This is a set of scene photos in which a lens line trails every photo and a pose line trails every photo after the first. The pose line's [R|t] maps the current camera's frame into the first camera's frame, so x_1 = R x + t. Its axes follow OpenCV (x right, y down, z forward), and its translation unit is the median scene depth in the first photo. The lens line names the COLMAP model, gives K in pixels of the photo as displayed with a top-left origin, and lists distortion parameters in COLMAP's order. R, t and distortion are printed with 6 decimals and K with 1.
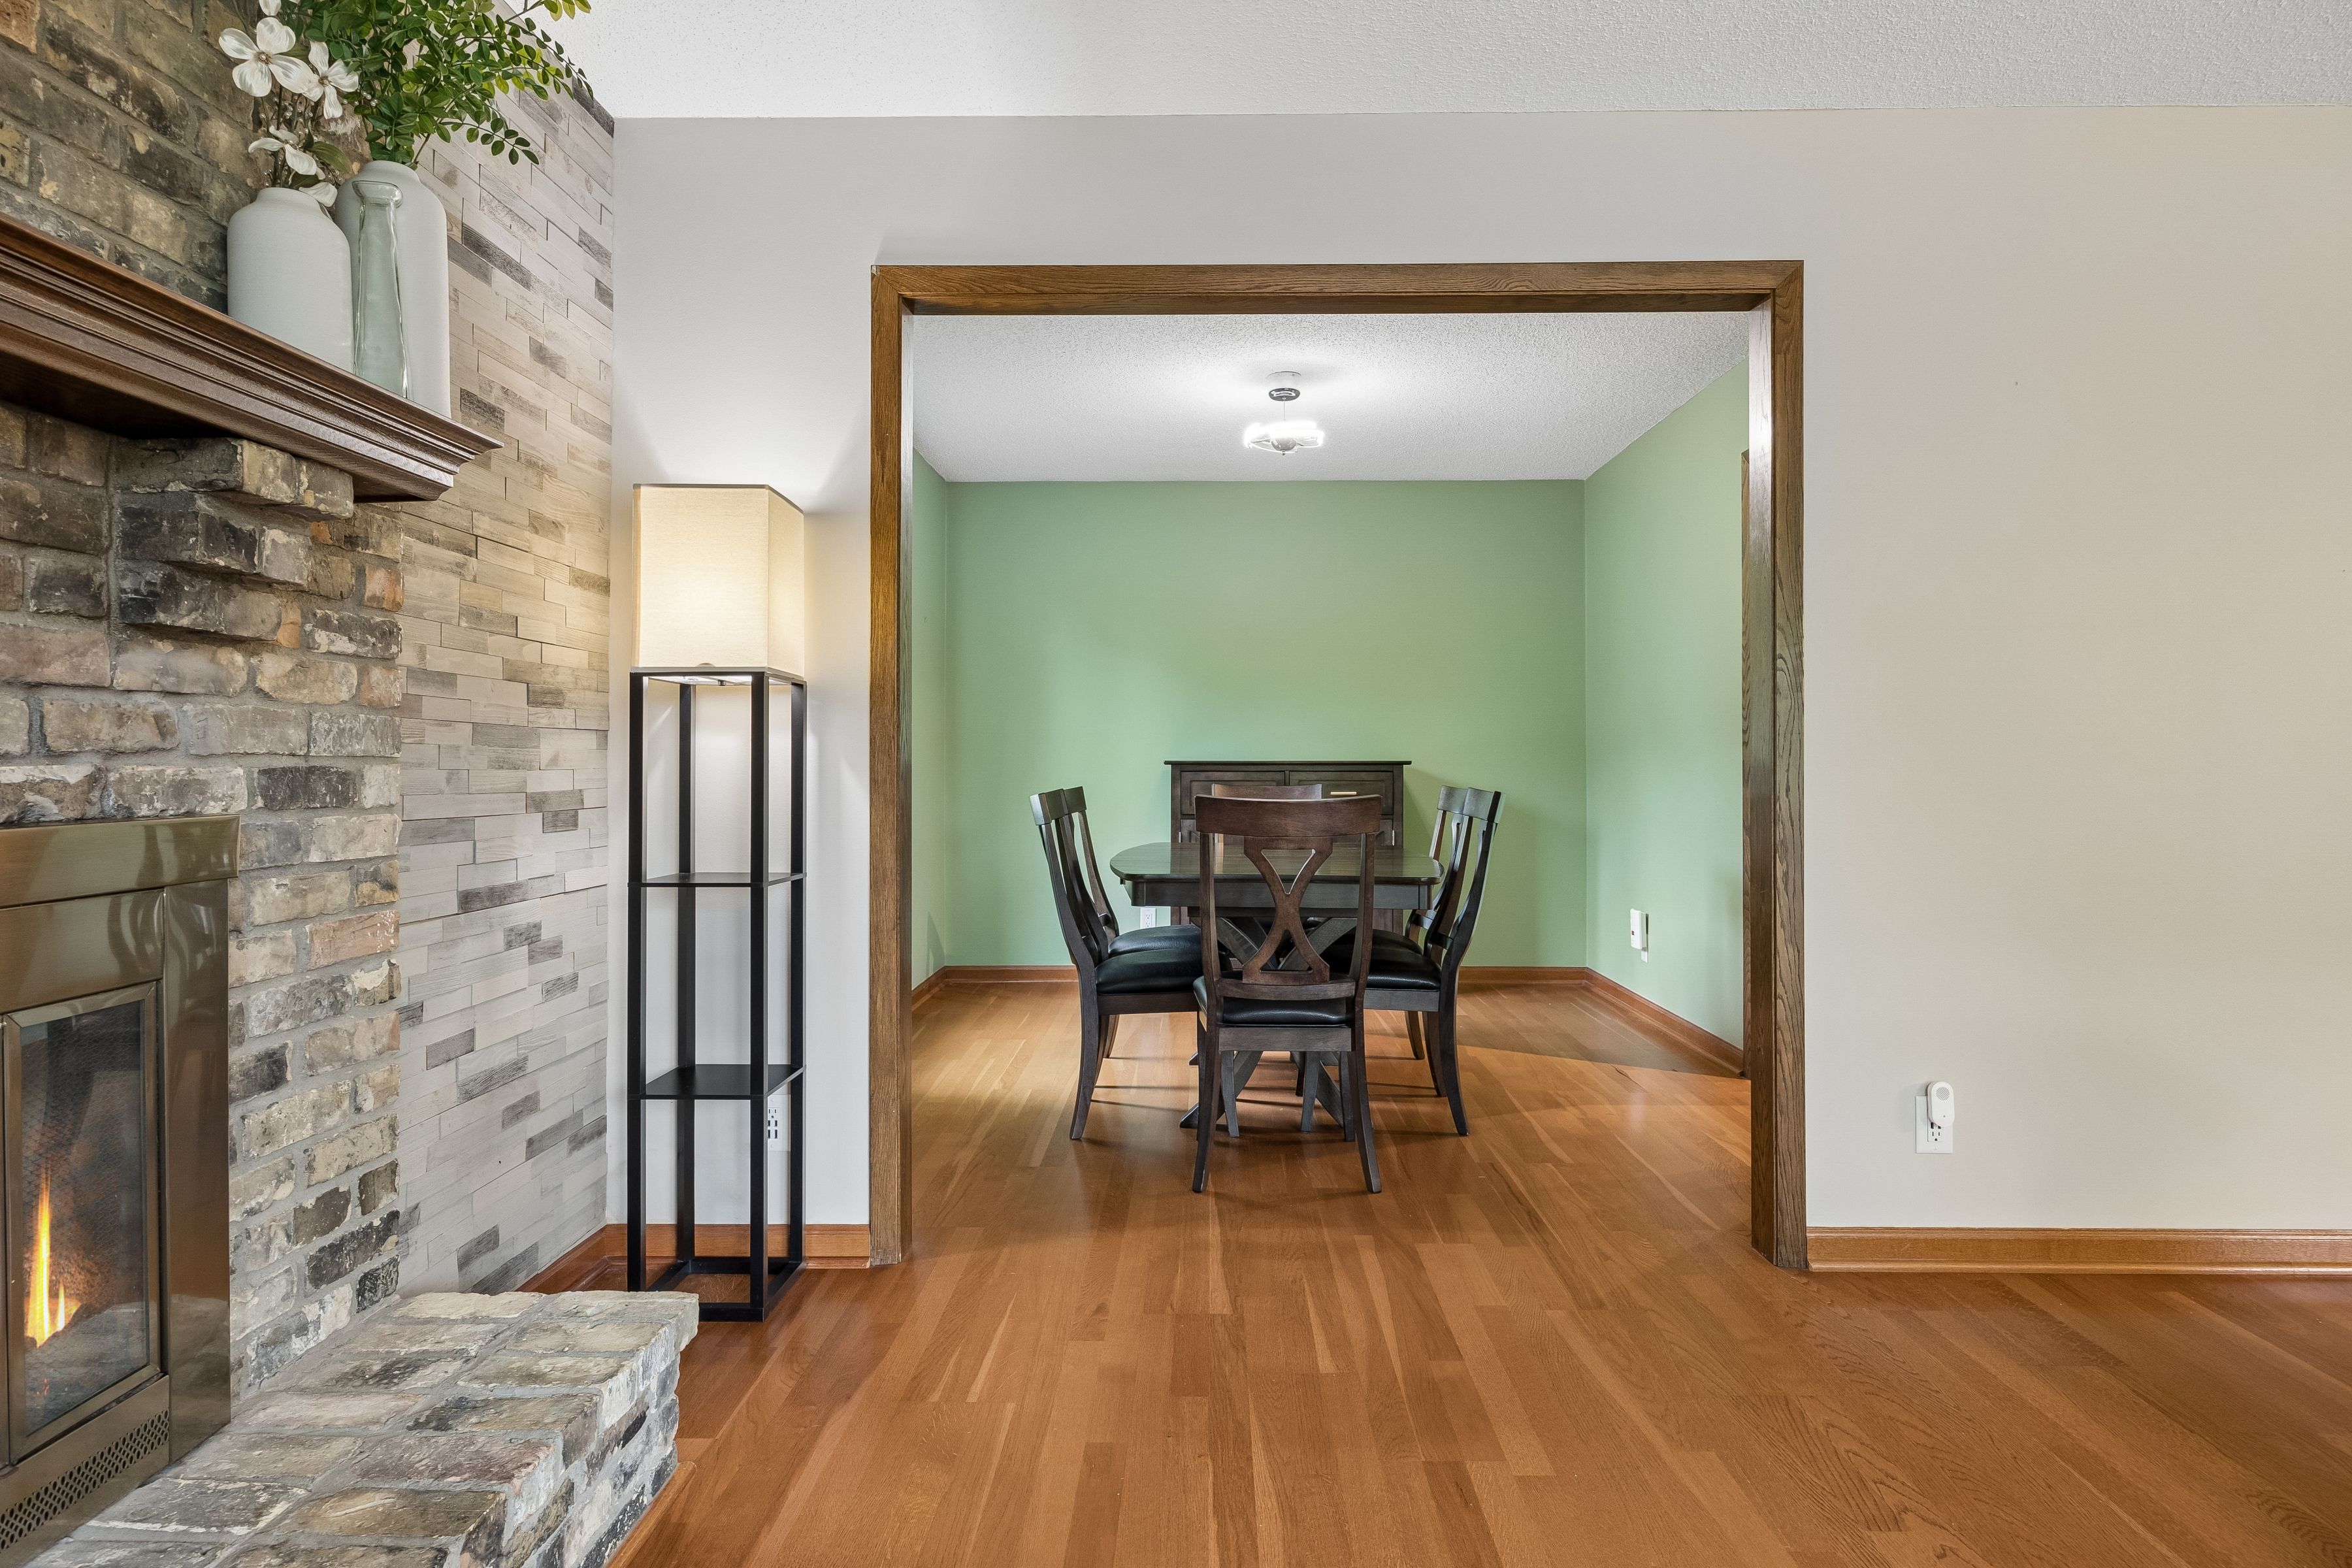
lens RADIAL K [[1329.2, 0, 1175.9], [0, 1329.2, 759.4], [0, 0, 1]] dist [-0.000248, -0.000536]
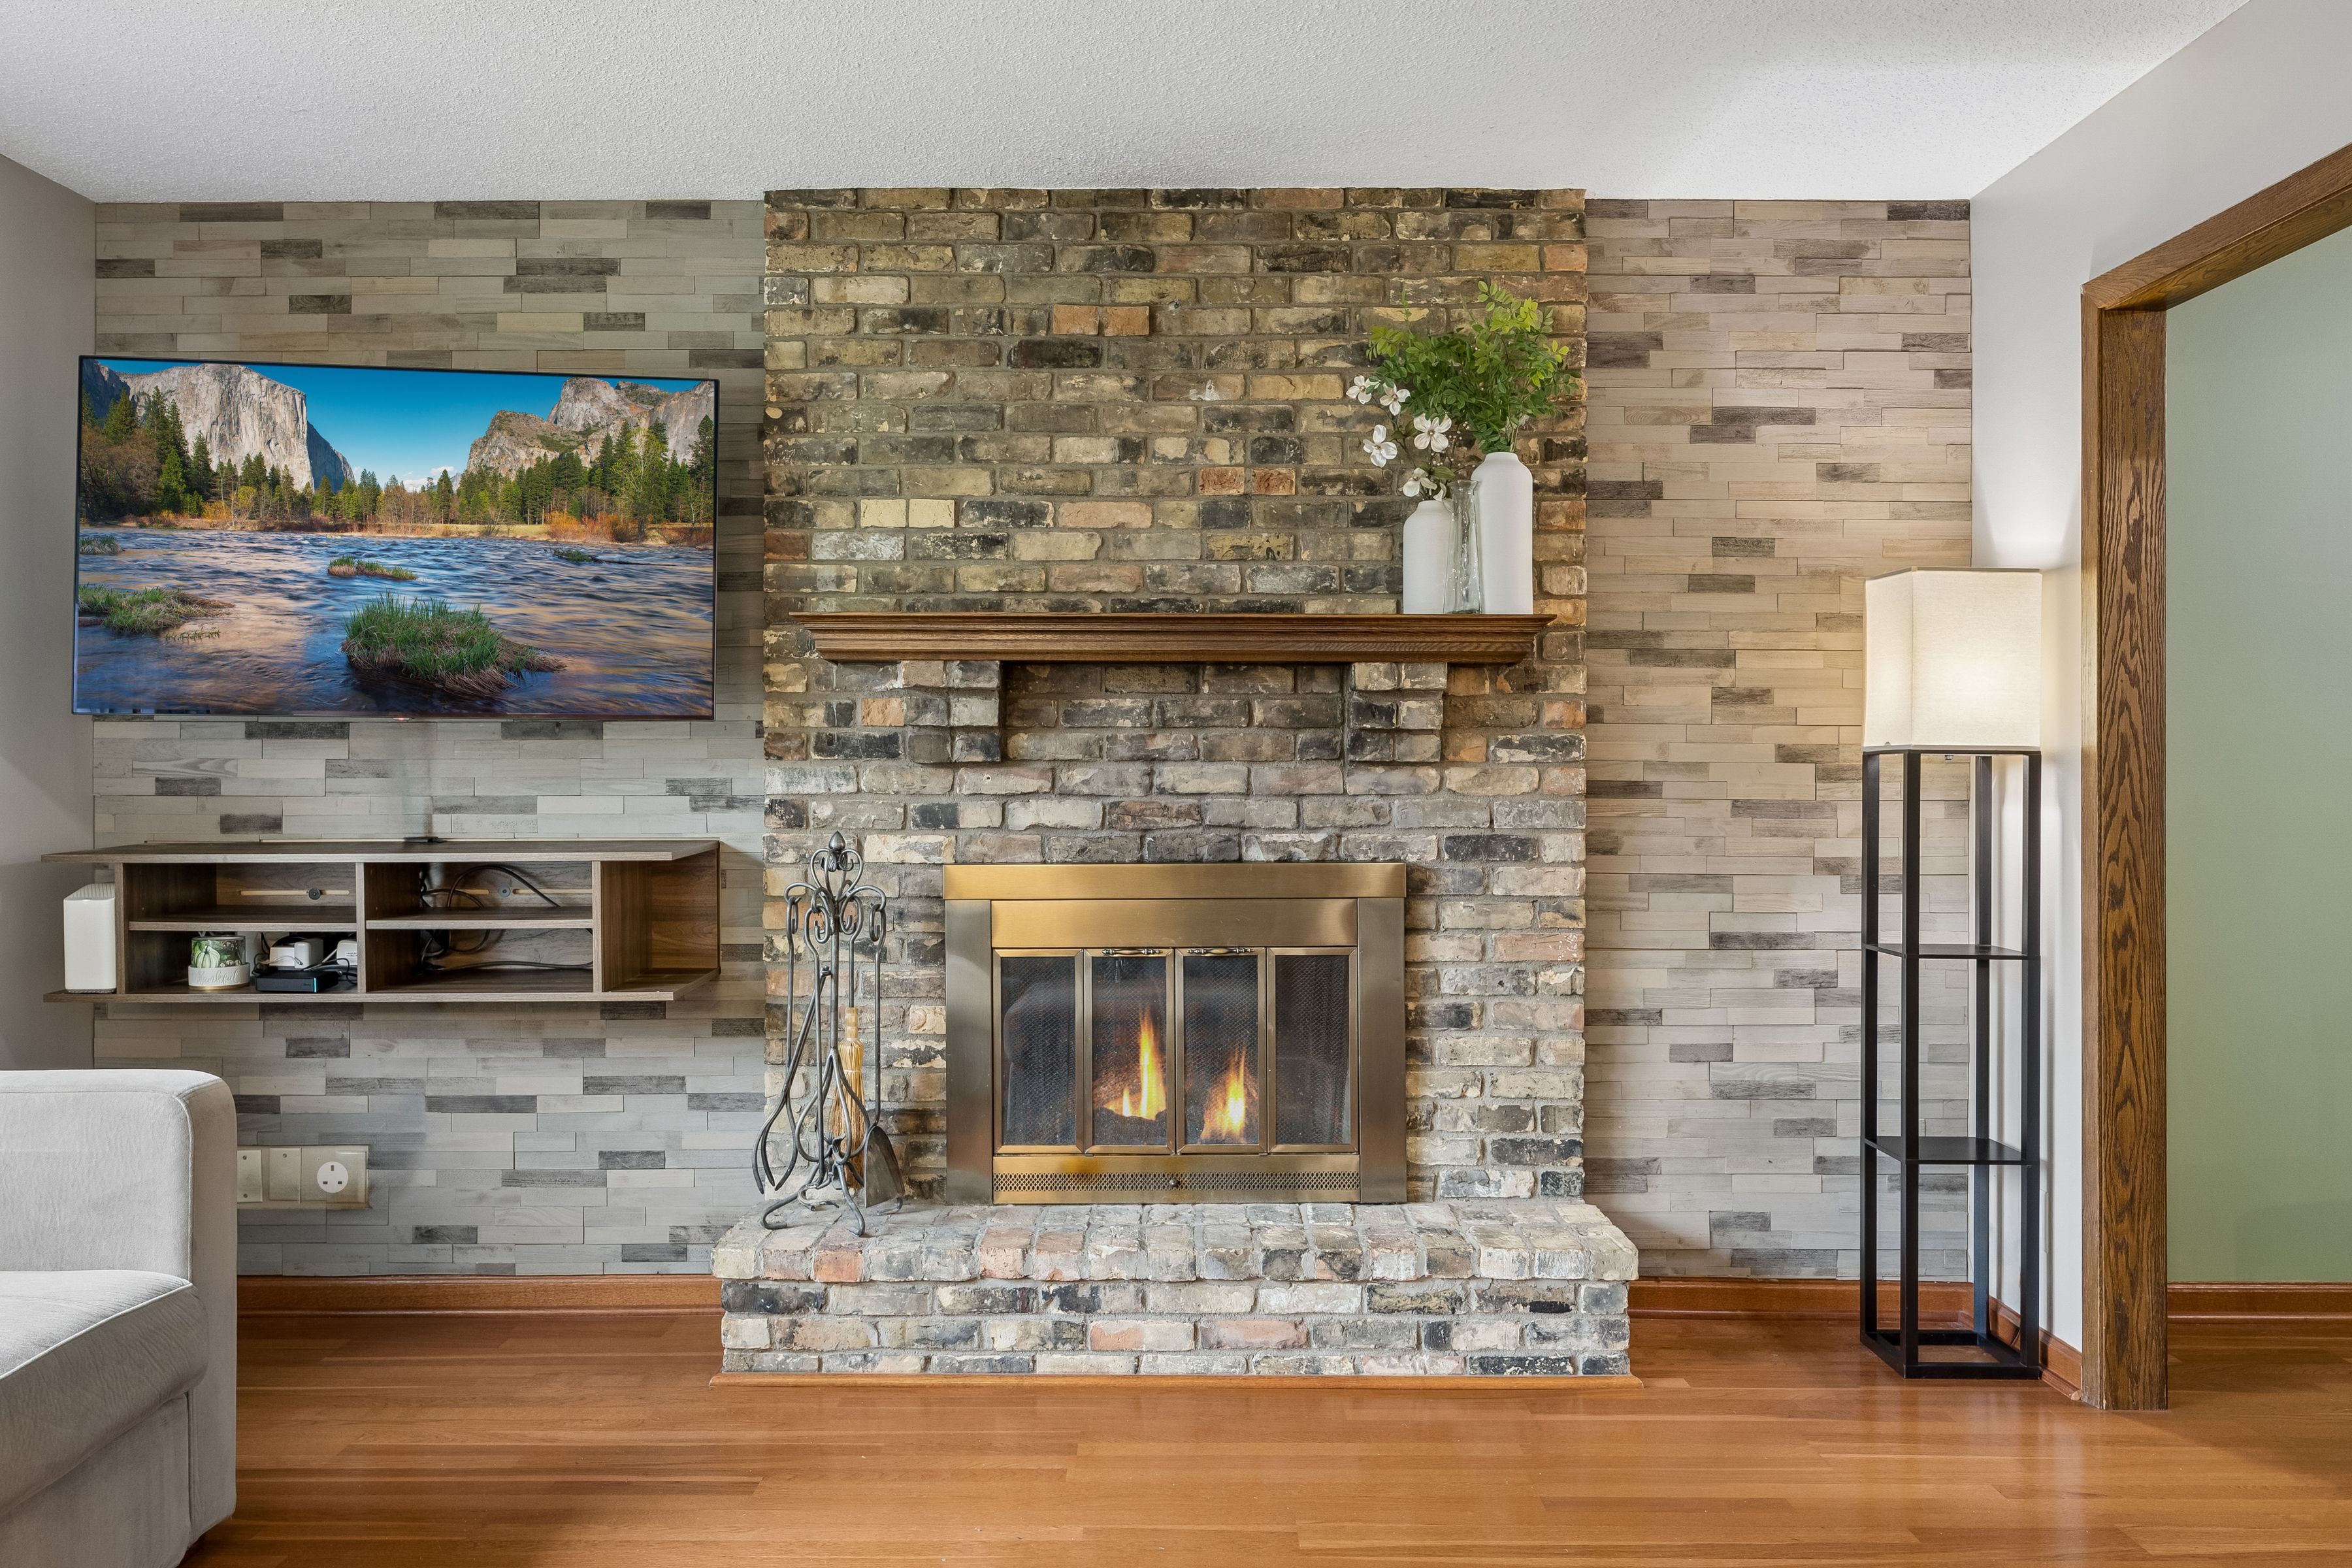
lens RADIAL K [[2030.7, 0, 1176.2], [0, 2030.7, 784.6], [0, 0, 1]] dist [0.010403, 0.009509]
pose [[0.018342, 0.008209, -0.999798, 1.813347], [0.002850, 0.999962, 0.008262, -0.077625], [0.999828, -0.003001, 0.018318, 0.581425]]
